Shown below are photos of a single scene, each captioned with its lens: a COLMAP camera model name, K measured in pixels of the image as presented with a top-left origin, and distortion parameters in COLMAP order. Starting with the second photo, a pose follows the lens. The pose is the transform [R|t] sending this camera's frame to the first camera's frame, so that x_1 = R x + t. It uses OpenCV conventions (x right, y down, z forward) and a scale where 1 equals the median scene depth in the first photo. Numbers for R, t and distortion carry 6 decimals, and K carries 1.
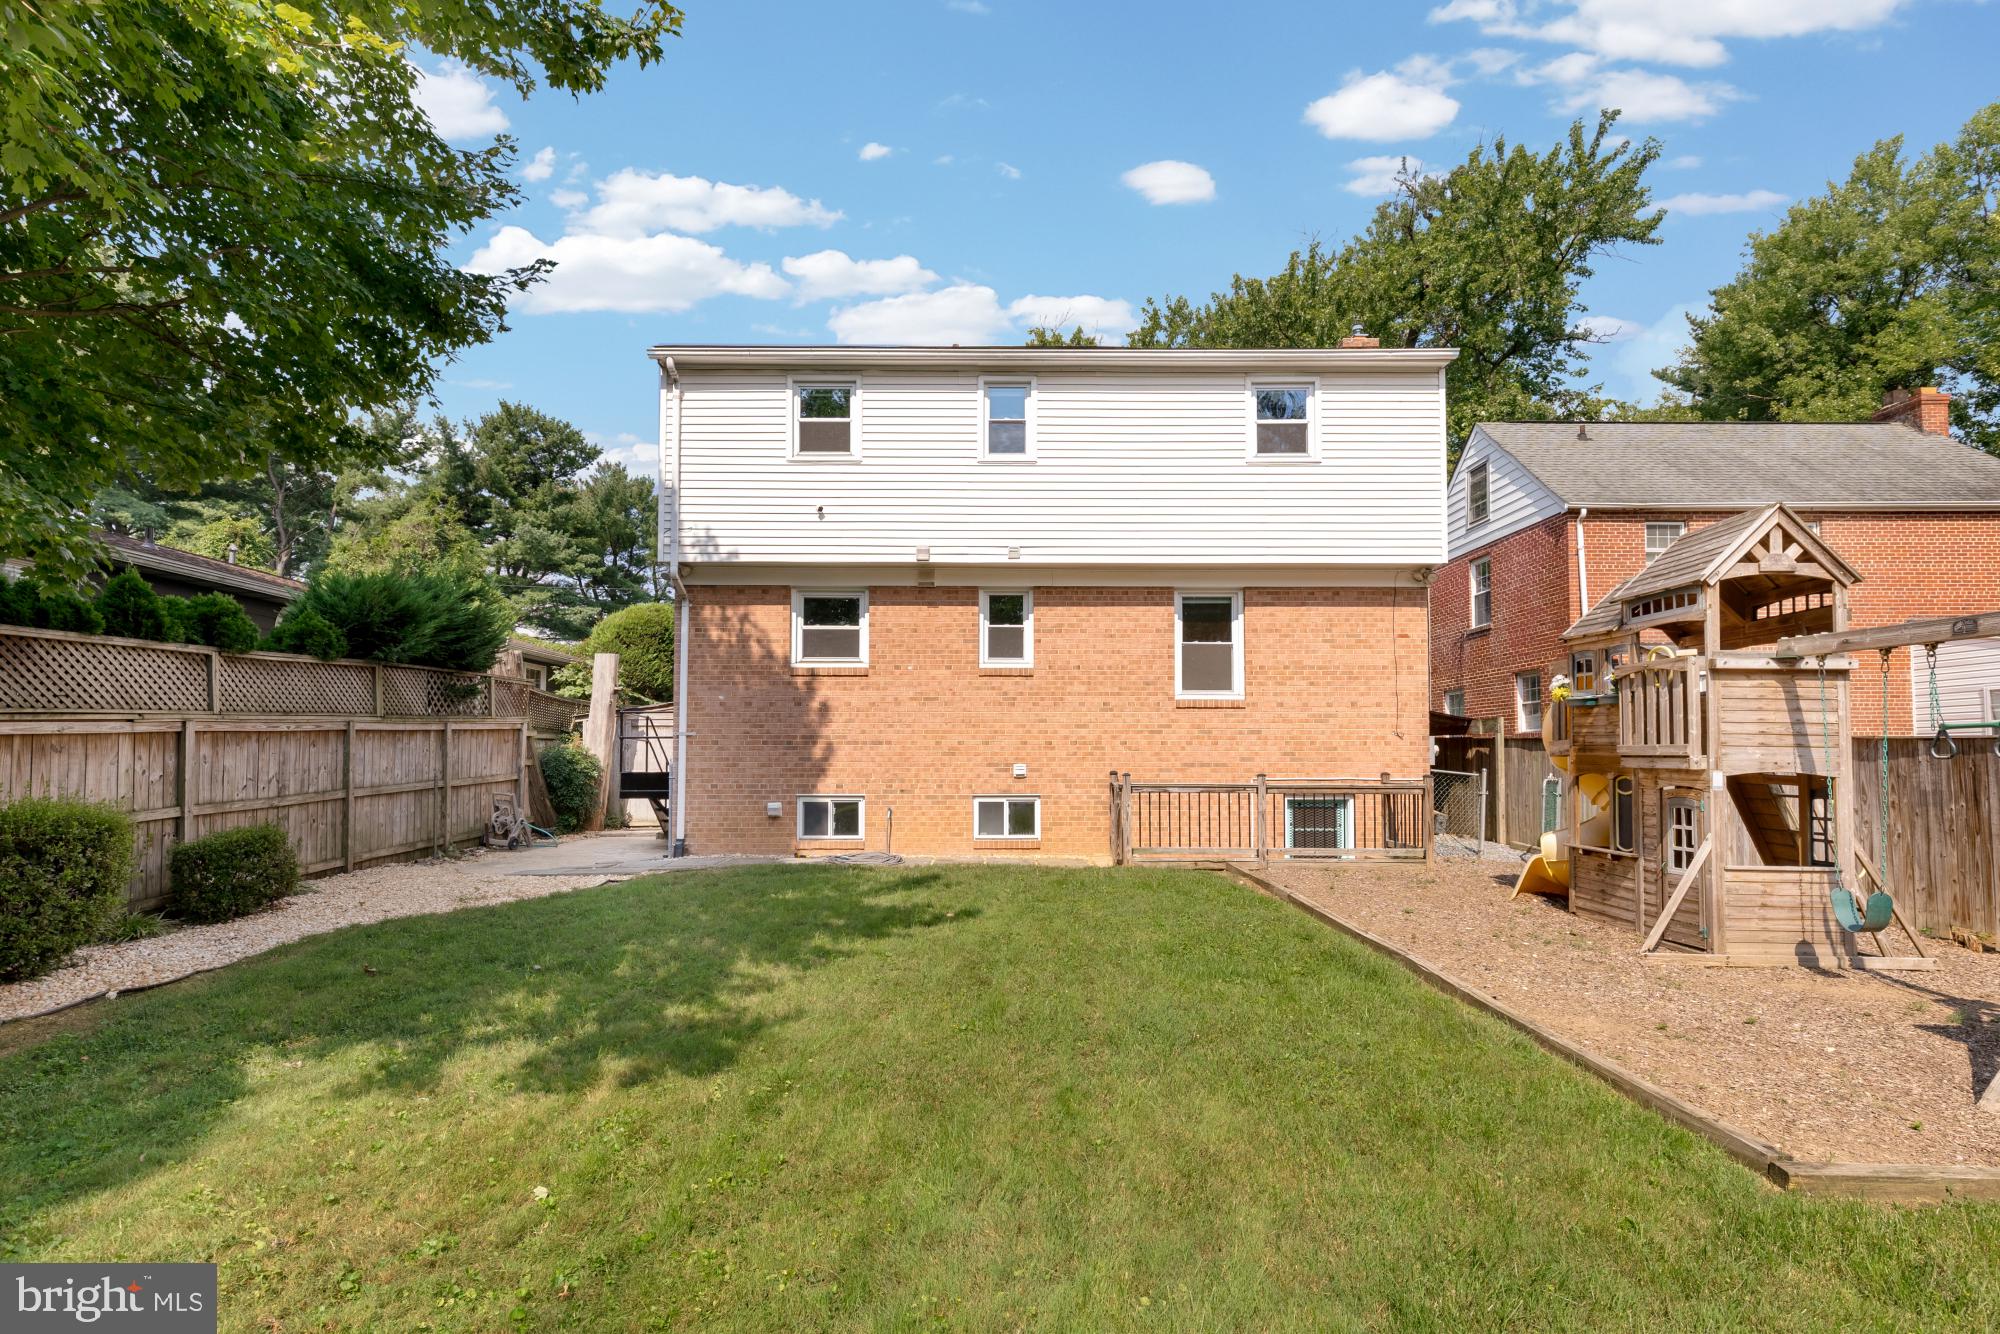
lens RADIAL K [[906.5, 0, 1023.7], [0, 906.5, 730.4], [0, 0, 1]] dist [-0.000692, -0.000593]
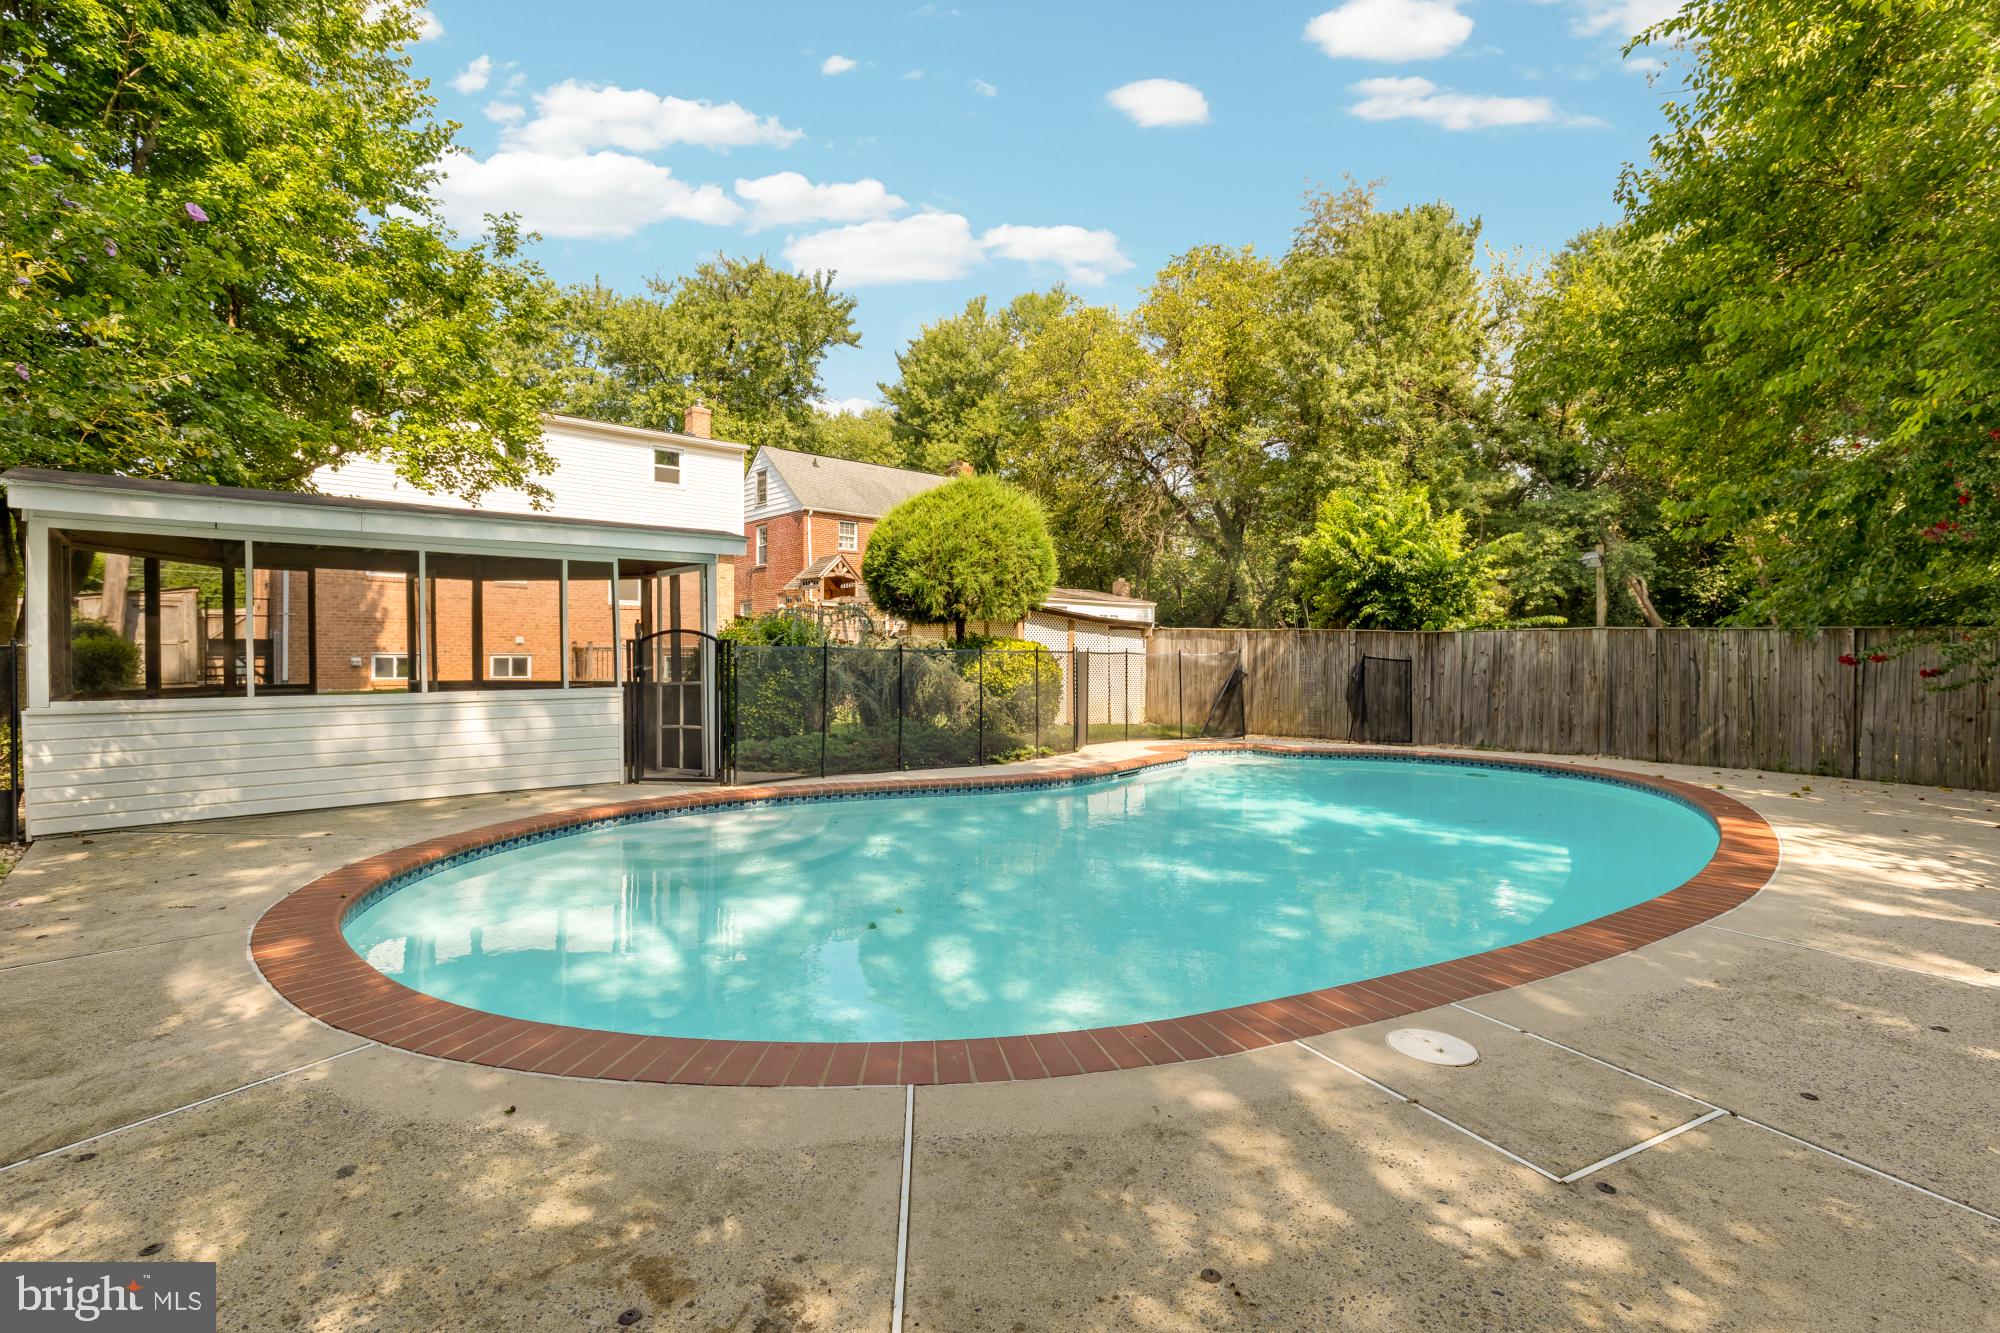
lens RADIAL K [[911.9, 0, 988.9], [0, 911.9, 657.7], [0, 0, 1]] dist [0.000432, -0.000243]
pose [[0.762824, 0.000969, 0.646605, -0.283696], [-0.022593, 0.999428, 0.025156, 0.007295], [-0.646211, -0.033799, 0.762410, -0.601492]]
